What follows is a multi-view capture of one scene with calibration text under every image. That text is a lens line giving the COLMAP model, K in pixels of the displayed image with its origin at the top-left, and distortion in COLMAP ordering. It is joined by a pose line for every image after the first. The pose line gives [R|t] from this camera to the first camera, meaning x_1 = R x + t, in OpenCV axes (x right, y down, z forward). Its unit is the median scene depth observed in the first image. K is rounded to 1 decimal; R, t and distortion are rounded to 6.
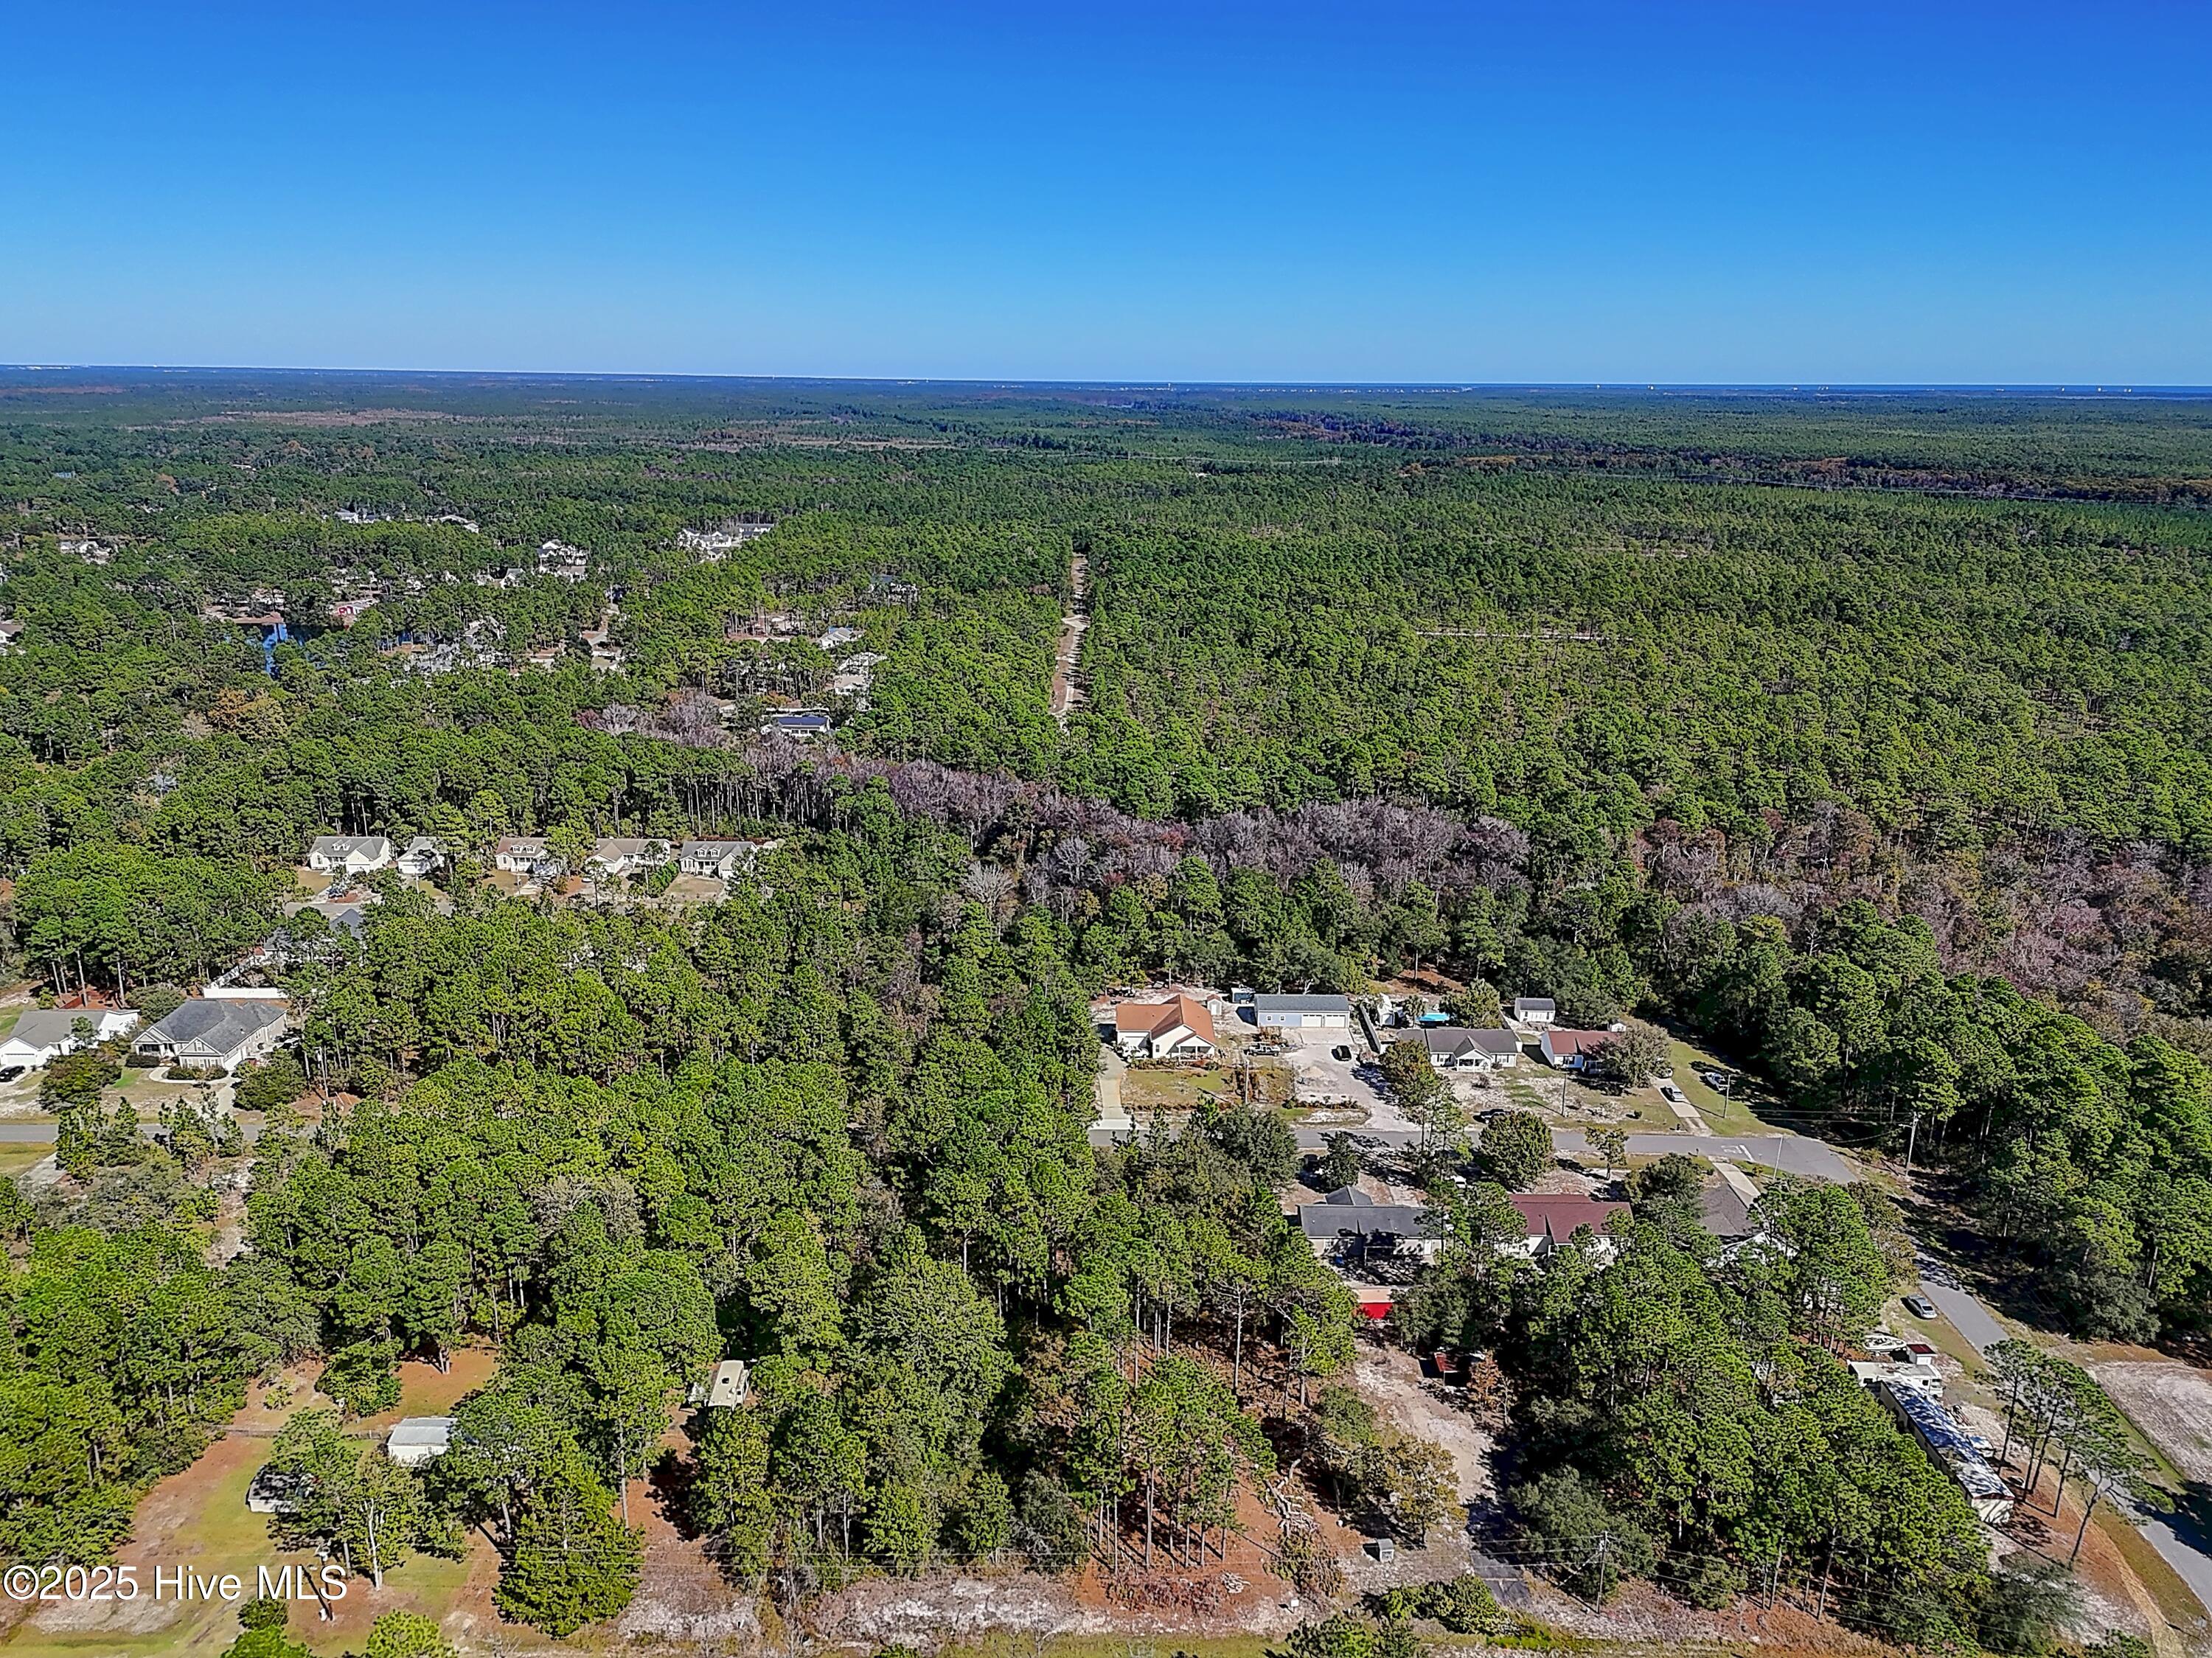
lens RADIAL K [[1610.6, 0, 1092.4], [0, 1610.6, 829.5], [0, 0, 1]] dist [0.066991, -0.056167]
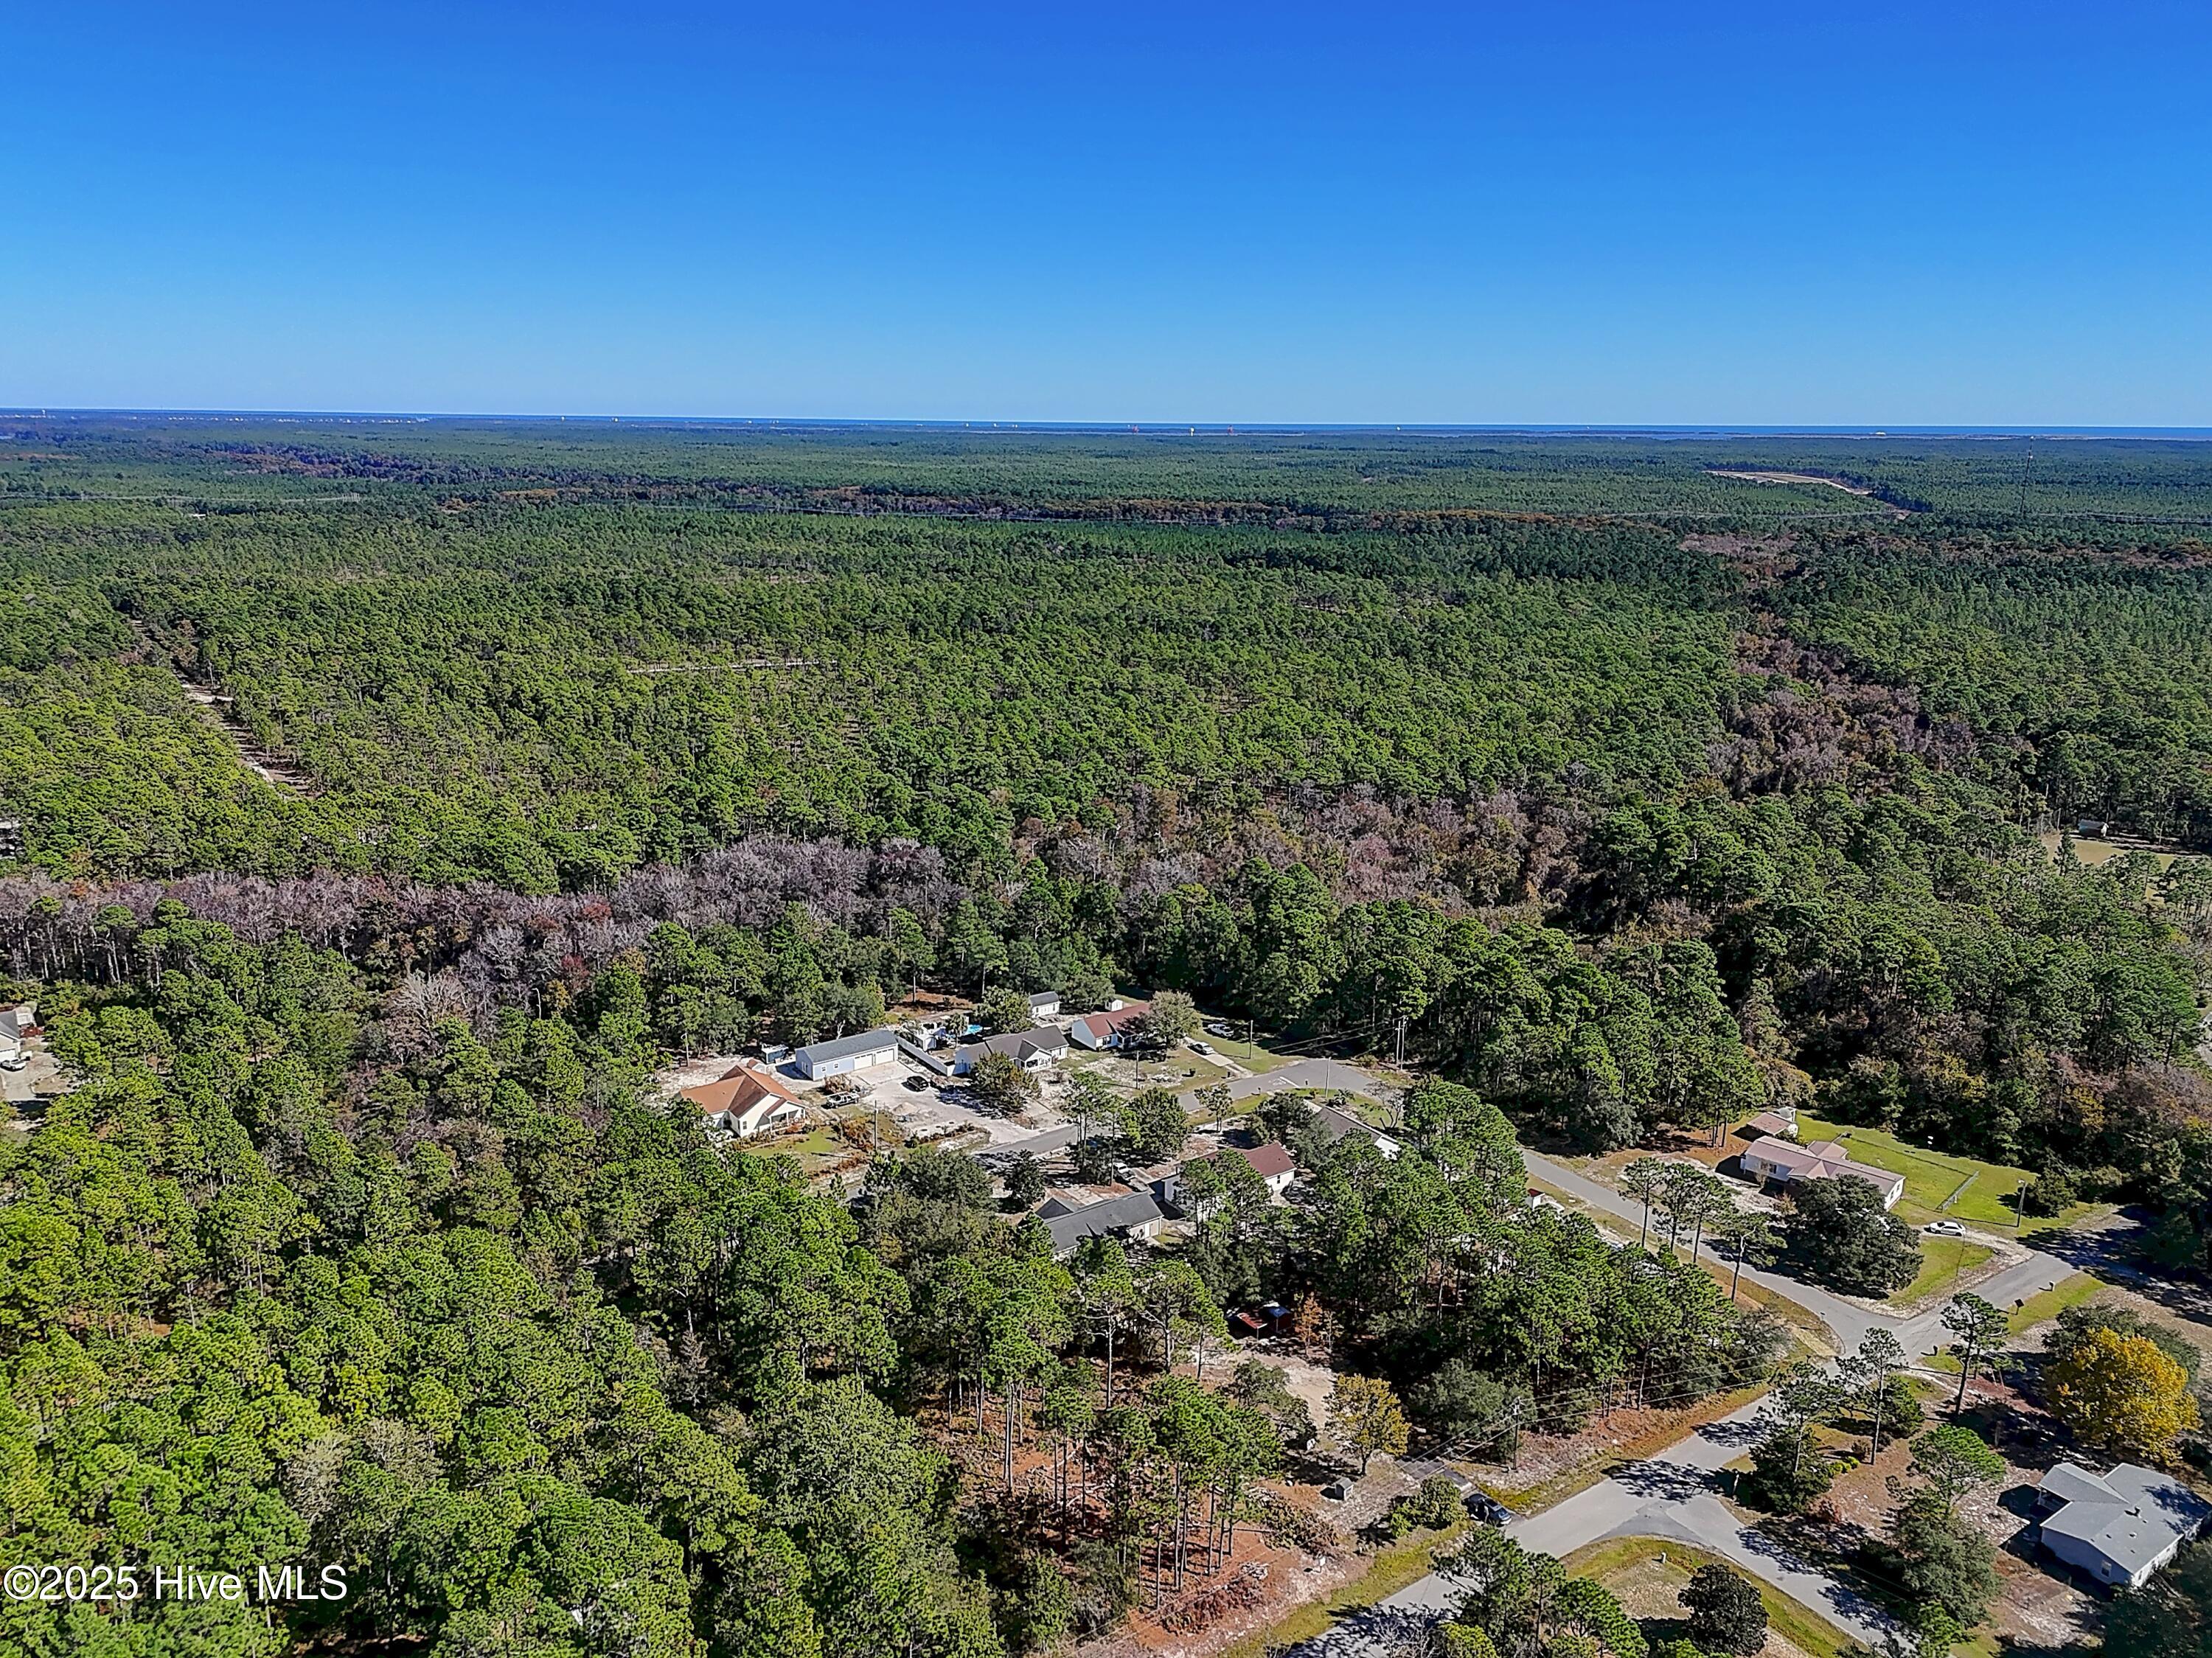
lens RADIAL K [[1610.6, 0, 1098.9], [0, 1610.6, 820.3], [0, 0, 1]] dist [0.066991, -0.056167]
pose [[0.821995, -0.138898, 0.552297, -0.274423], [0.151962, 0.988134, 0.022338, -0.028208], [-0.548846, 0.065567, 0.833348, 0.083313]]
